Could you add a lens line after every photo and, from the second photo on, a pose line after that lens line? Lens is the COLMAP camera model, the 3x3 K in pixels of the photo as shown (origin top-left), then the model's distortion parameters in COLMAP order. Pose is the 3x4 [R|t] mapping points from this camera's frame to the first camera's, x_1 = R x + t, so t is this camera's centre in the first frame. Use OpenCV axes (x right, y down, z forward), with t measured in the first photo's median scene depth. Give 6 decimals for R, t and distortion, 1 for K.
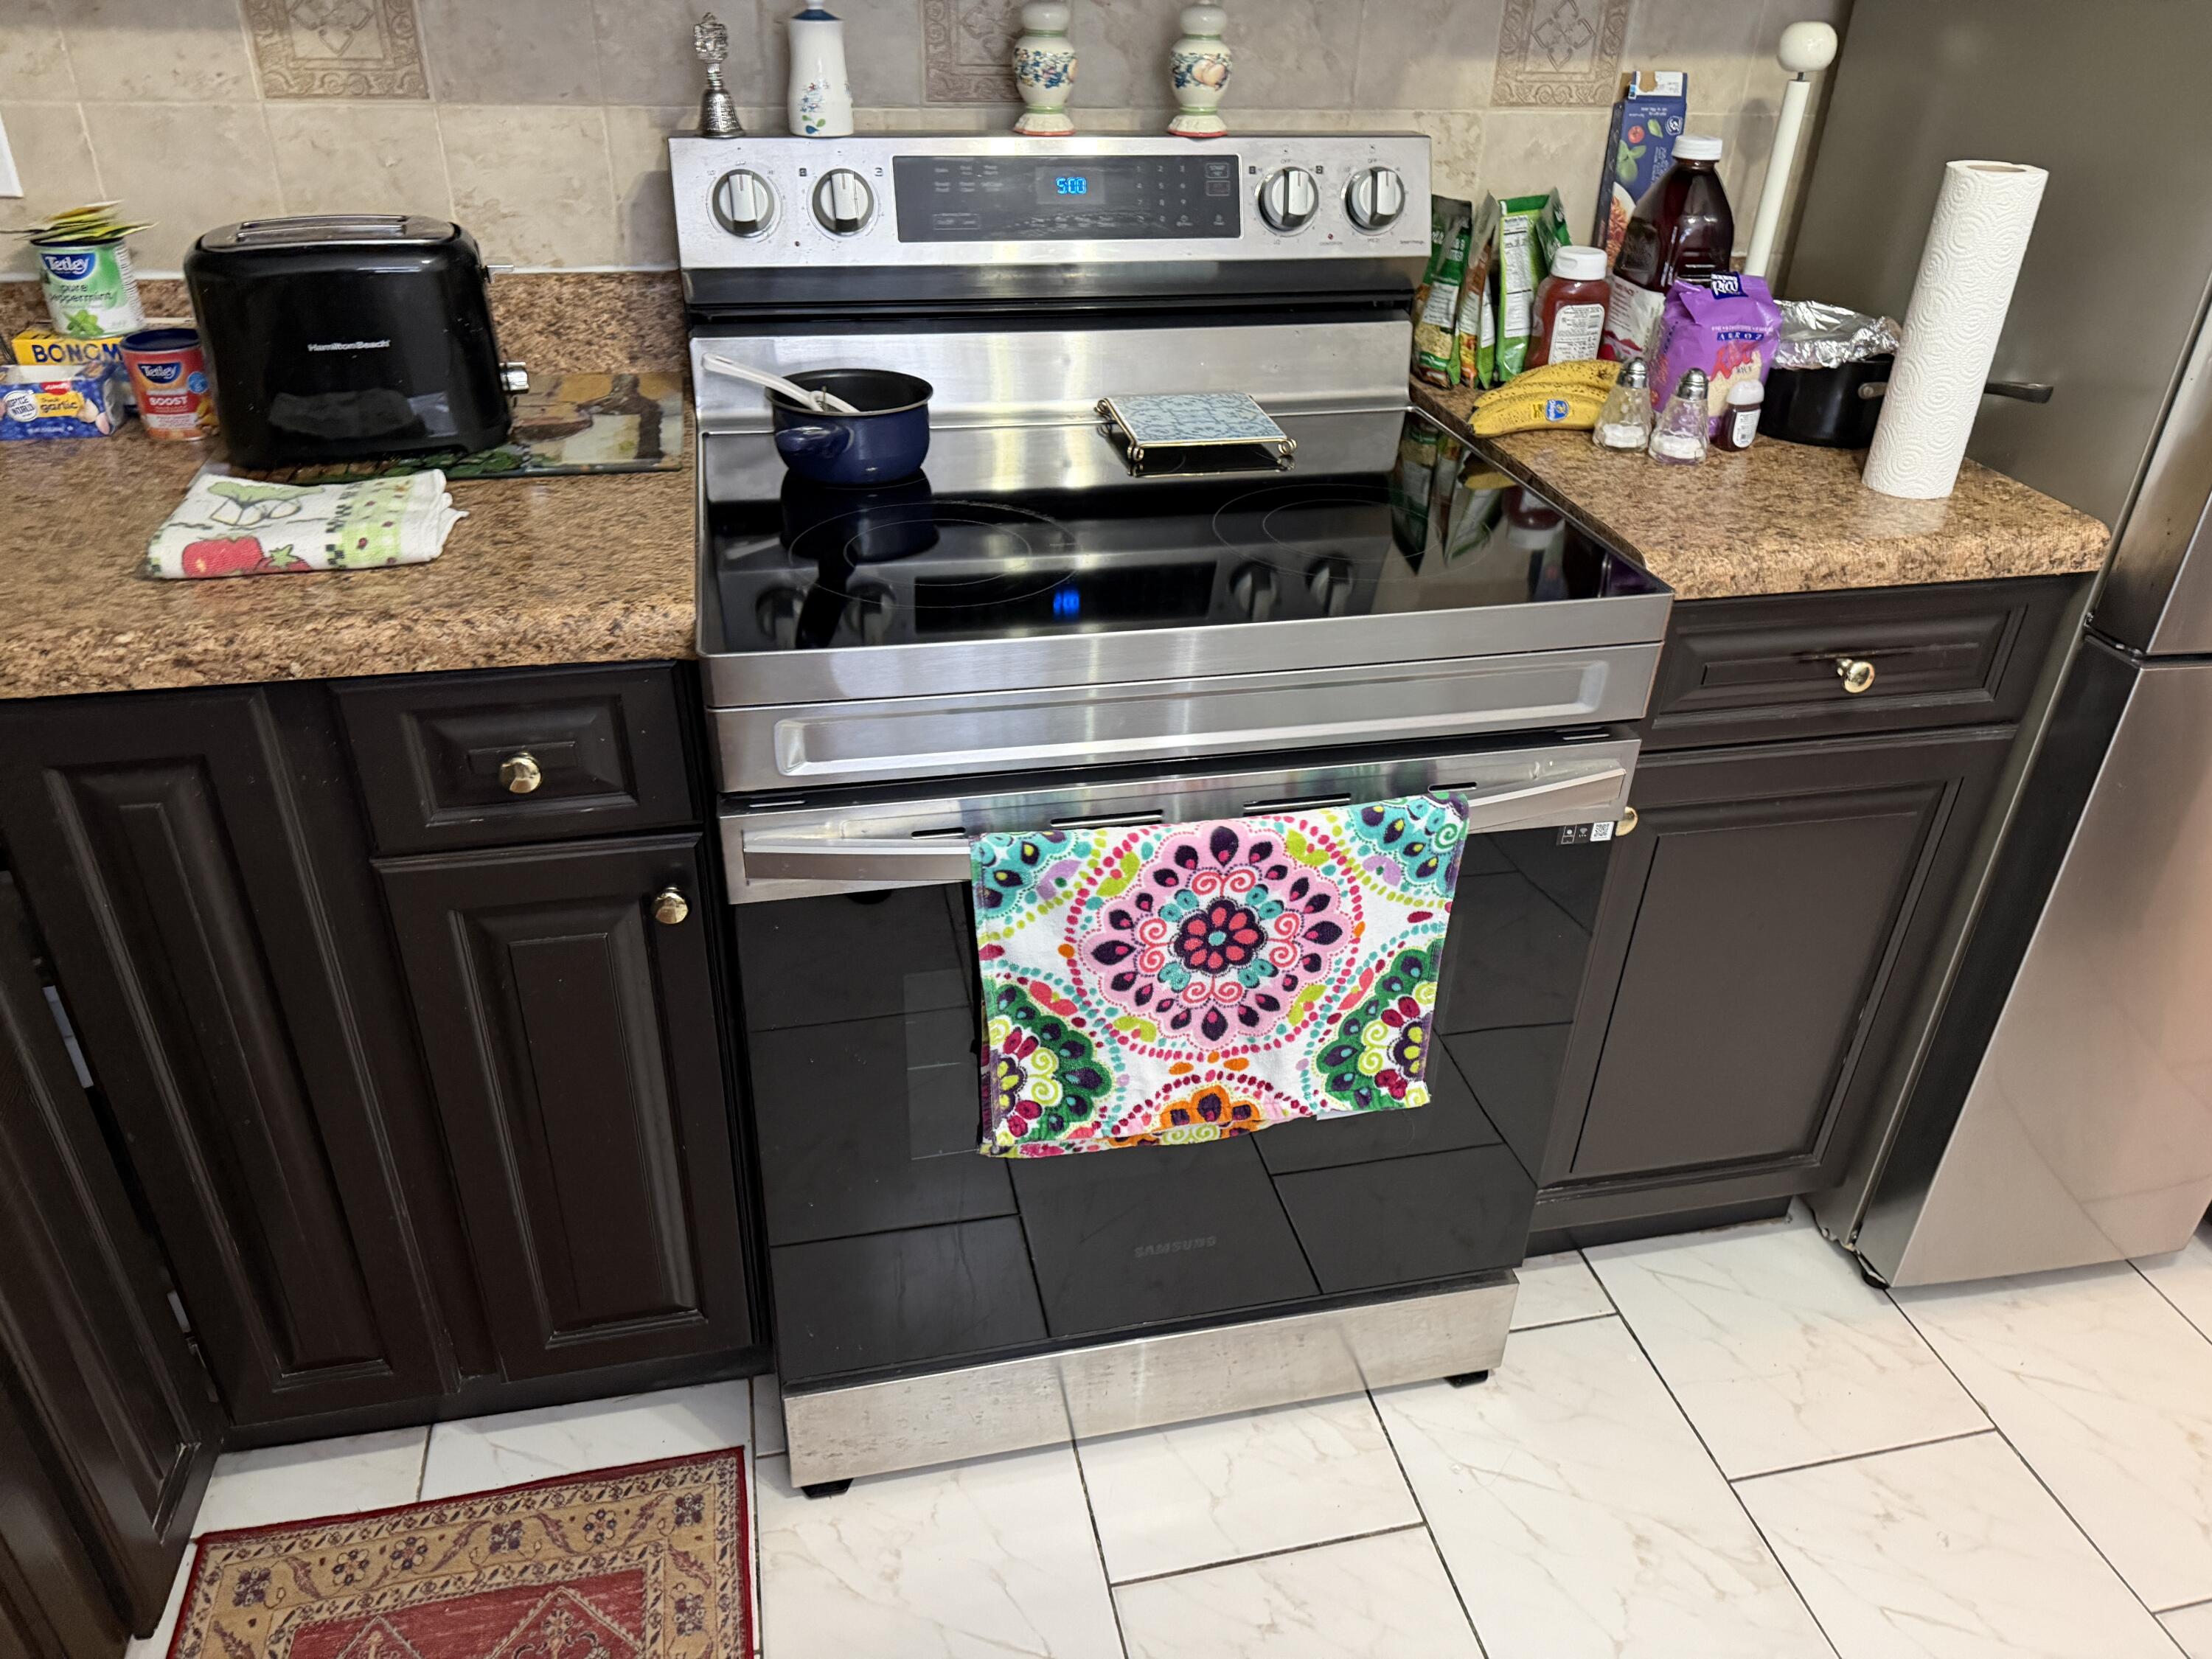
lens RADIAL K [[1576.8, 0, 1094.7], [0, 1576.8, 832.2], [0, 0, 1]] dist [0.071076, -0.085740]
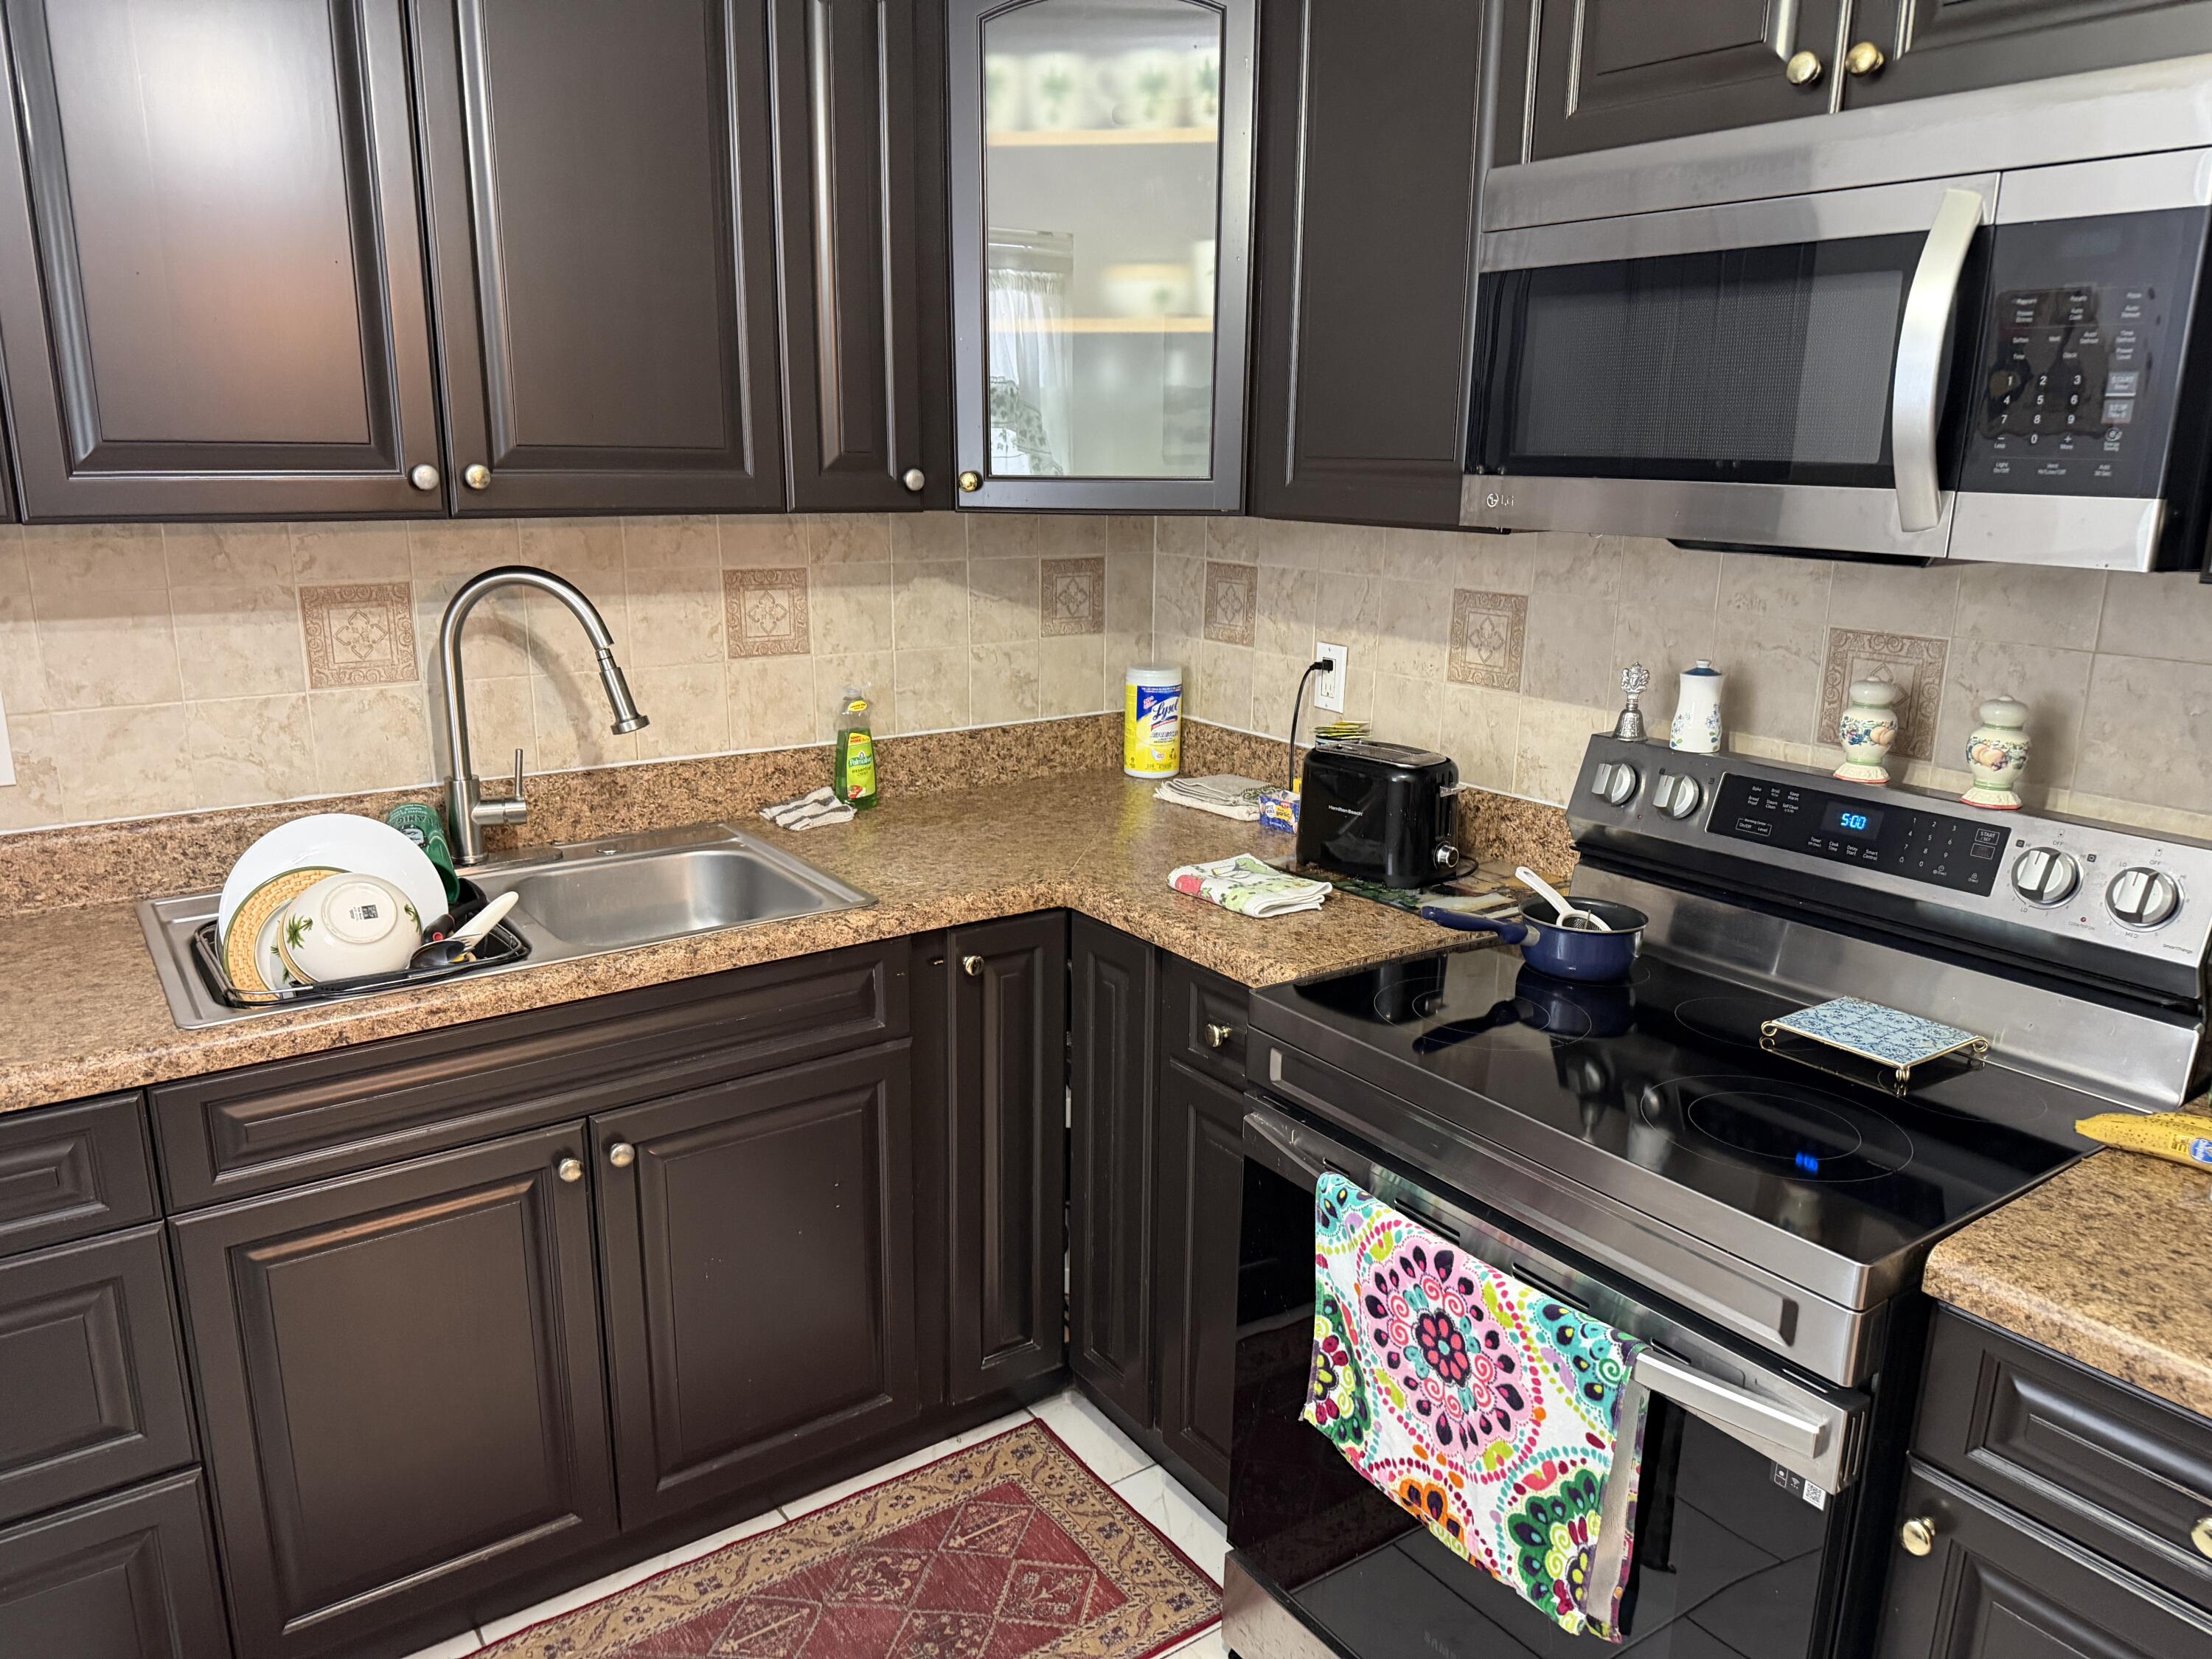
lens RADIAL K [[1576.8, 0, 1102.1], [0, 1576.8, 836.0], [0, 0, 1]] dist [0.071076, -0.085740]
pose [[0.376340, 0.201854, -0.904225, 0.947917], [-0.478894, 0.877866, -0.003346, -0.141354], [0.793113, 0.434287, 0.427043, 0.068526]]
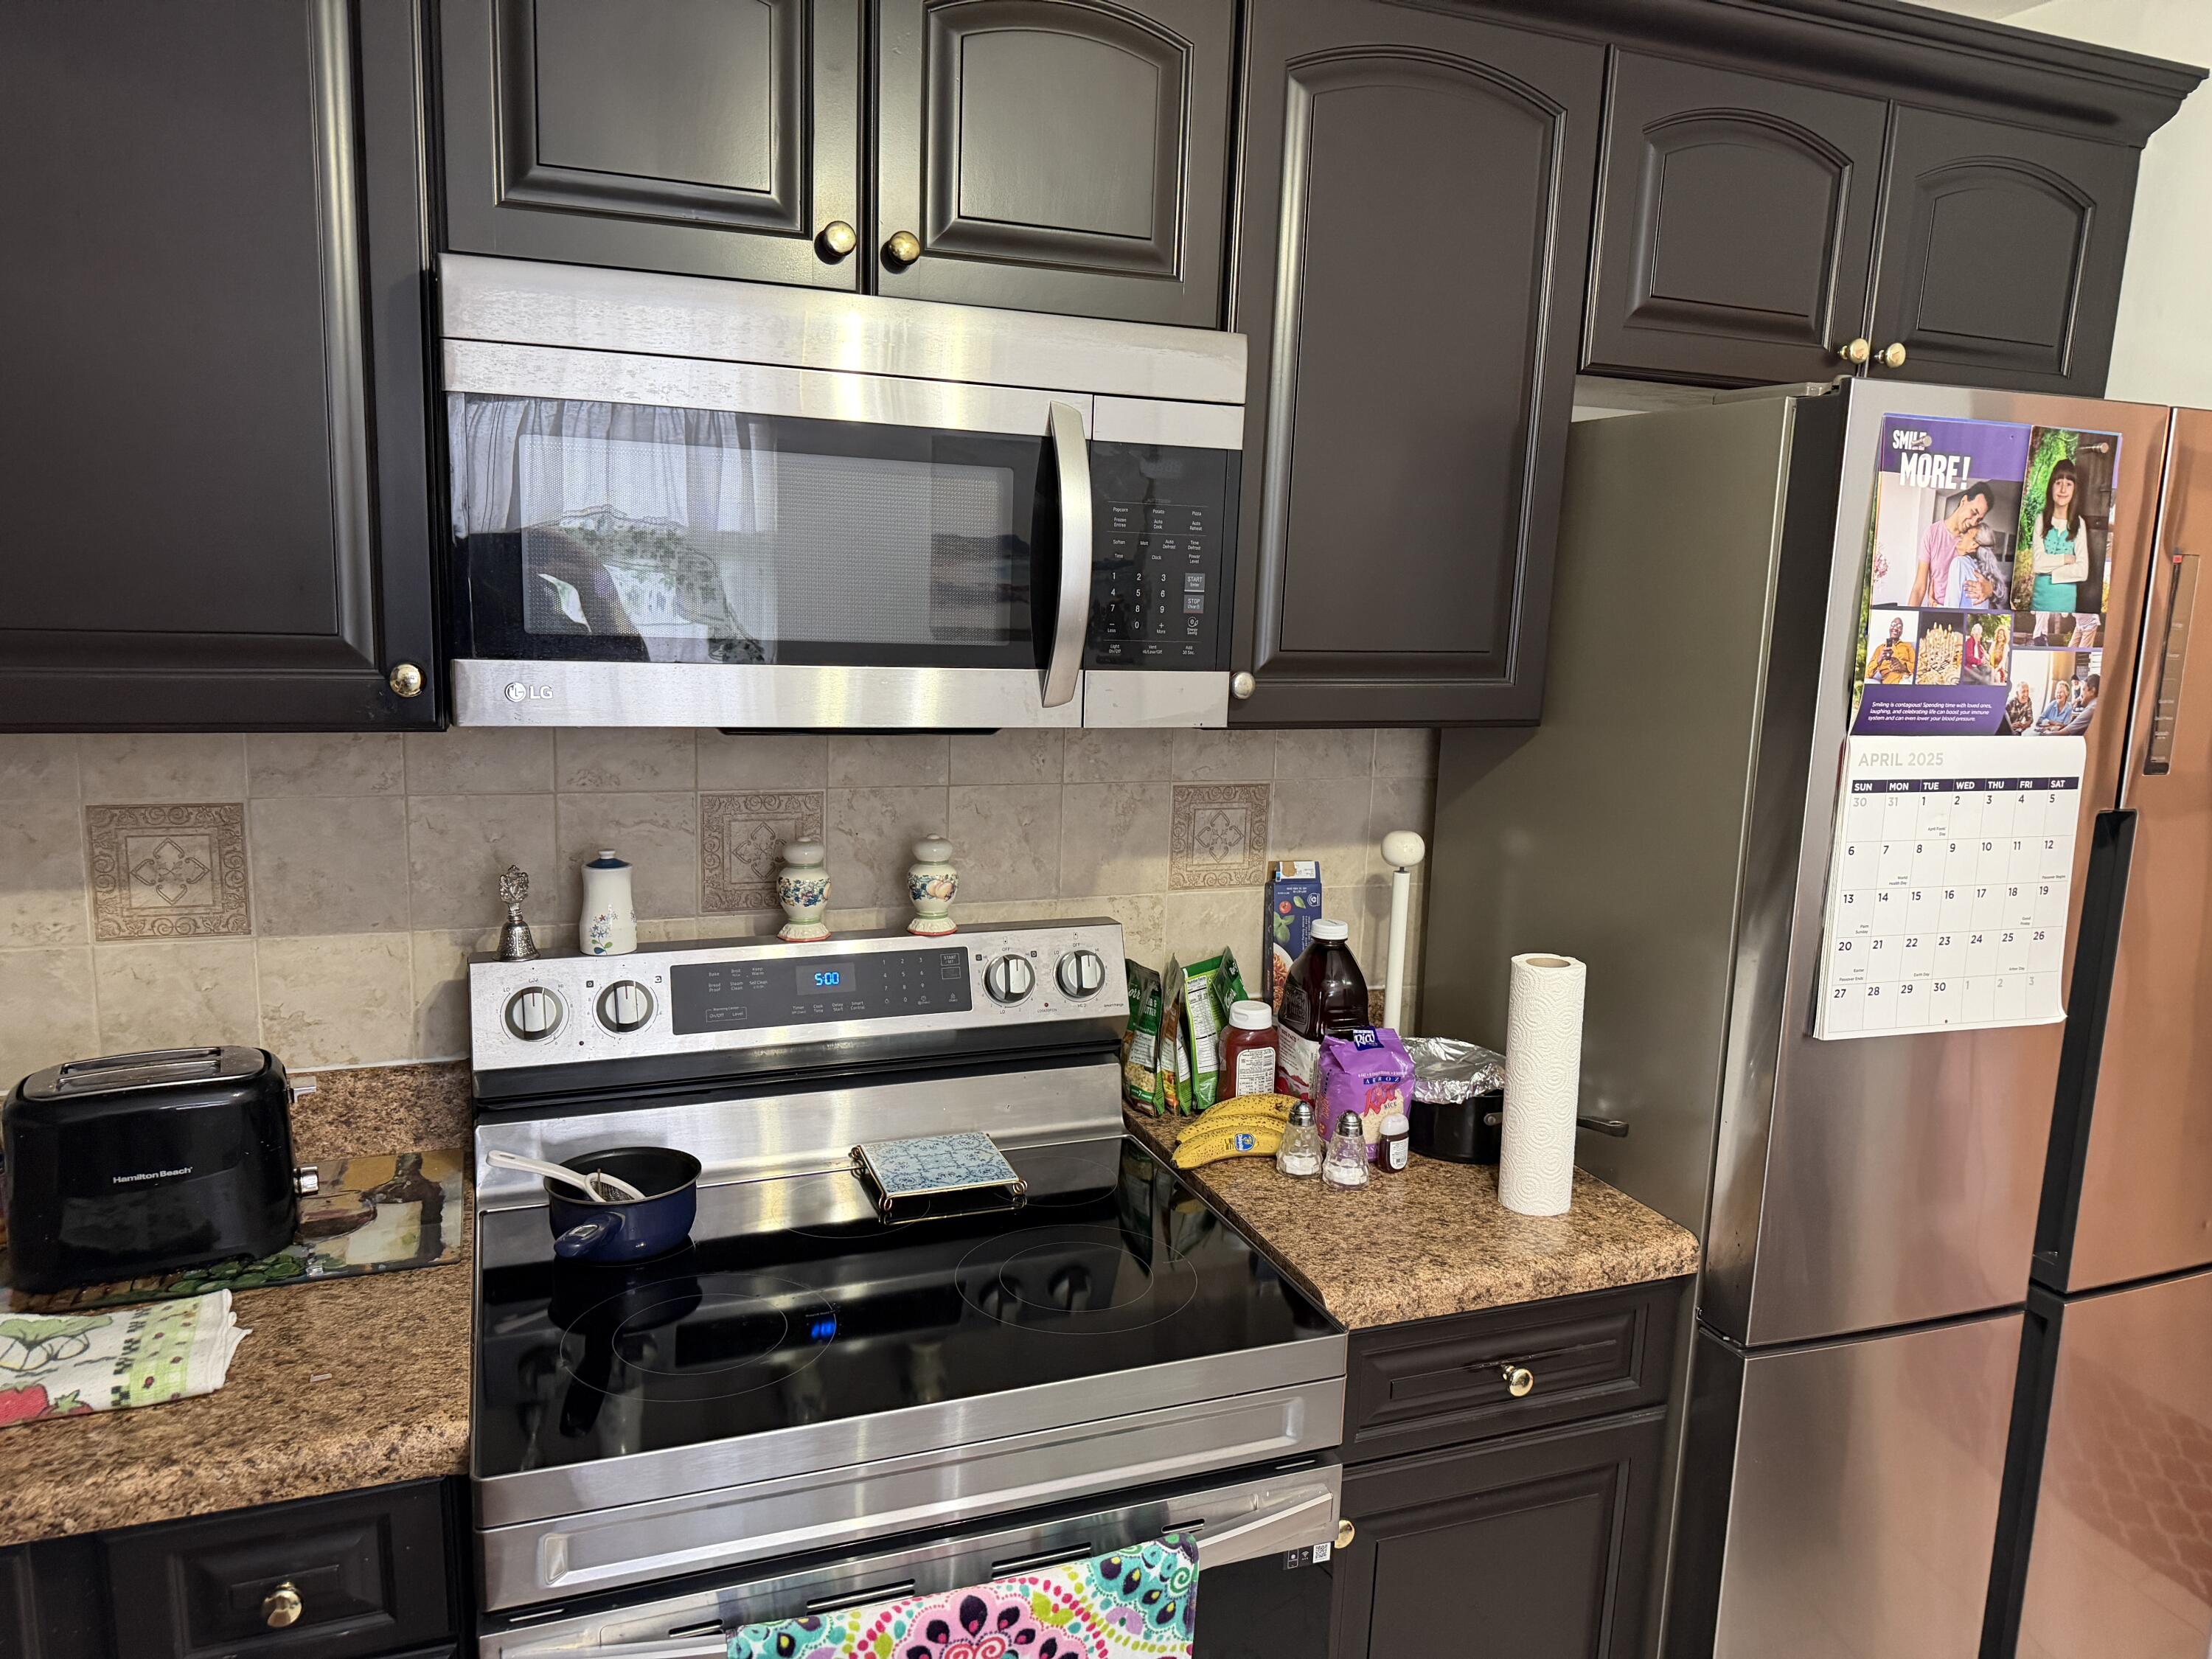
lens RADIAL K [[1576.8, 0, 1088.4], [0, 1576.8, 827.1], [0, 0, 1]] dist [0.071076, -0.085740]
pose [[0.988870, -0.020610, 0.147348, 0.009688], [0.072668, 0.931101, -0.357450, -0.084823], [-0.129829, 0.364179, 0.922235, -0.171626]]
